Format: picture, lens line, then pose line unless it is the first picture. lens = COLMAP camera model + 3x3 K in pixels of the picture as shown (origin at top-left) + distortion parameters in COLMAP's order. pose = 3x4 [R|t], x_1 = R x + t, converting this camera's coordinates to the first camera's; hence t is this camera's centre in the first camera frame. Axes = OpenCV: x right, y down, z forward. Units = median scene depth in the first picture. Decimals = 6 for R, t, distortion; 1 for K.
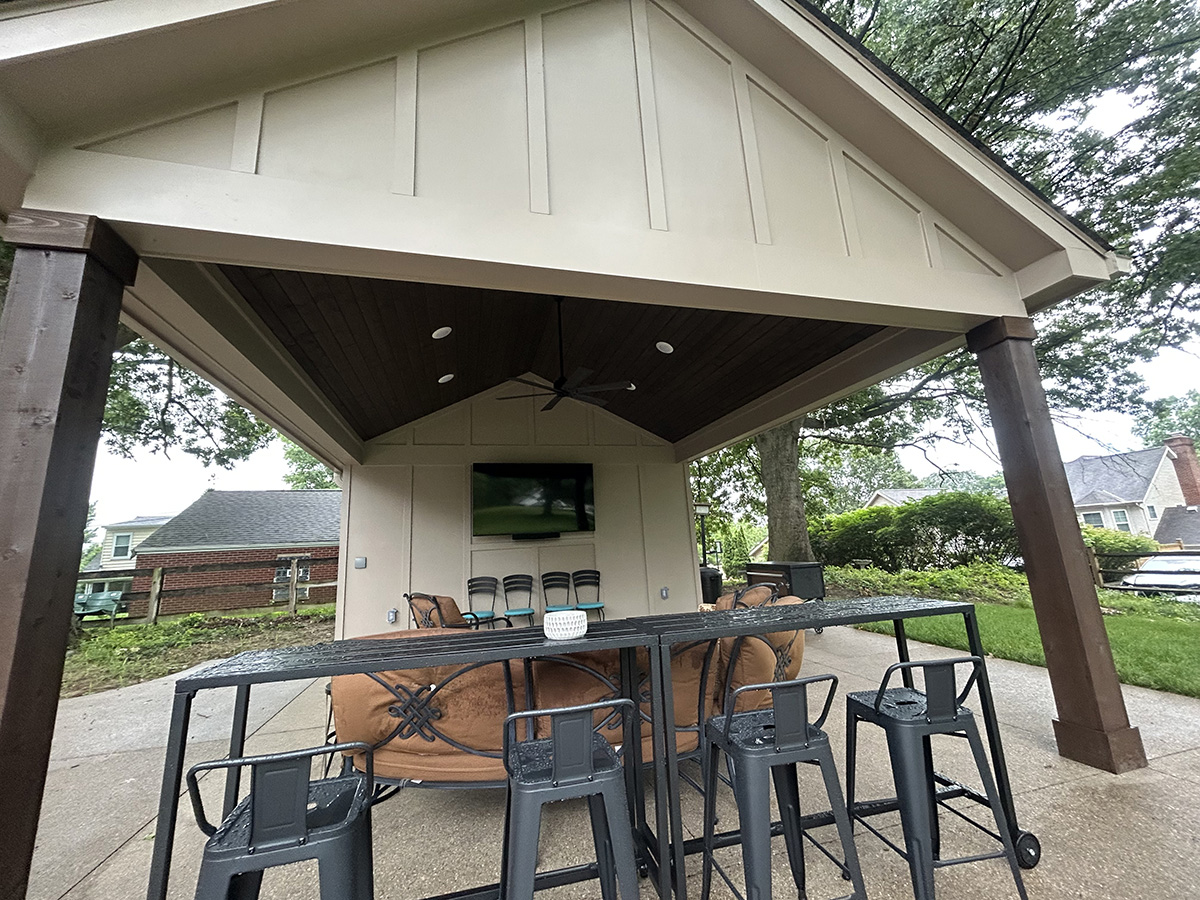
lens RADIAL K [[470.0, 0, 600.0], [0, 470.0, 450.0], [0, 0, 1]] dist [0.000216, -0.000050]
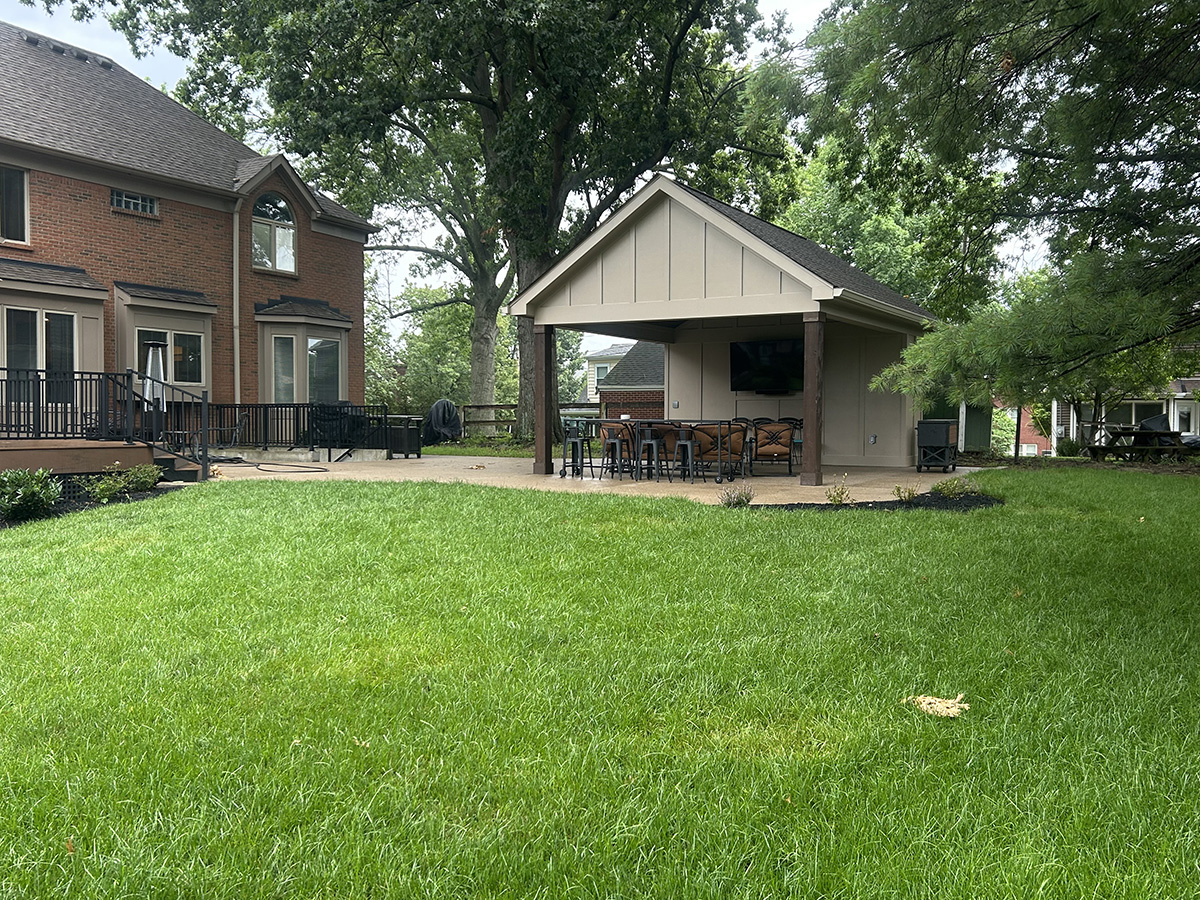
lens RADIAL K [[1039.2, 0, 600.0], [0, 1039.2, 450.0], [0, 0, 1]] dist [0.042861, -0.030477]
pose [[0.693549, 0.080345, -0.715915, 1.788025], [0.104577, 0.972007, 0.210395, -0.365179], [0.712779, -0.220788, 0.665732, -1.515456]]
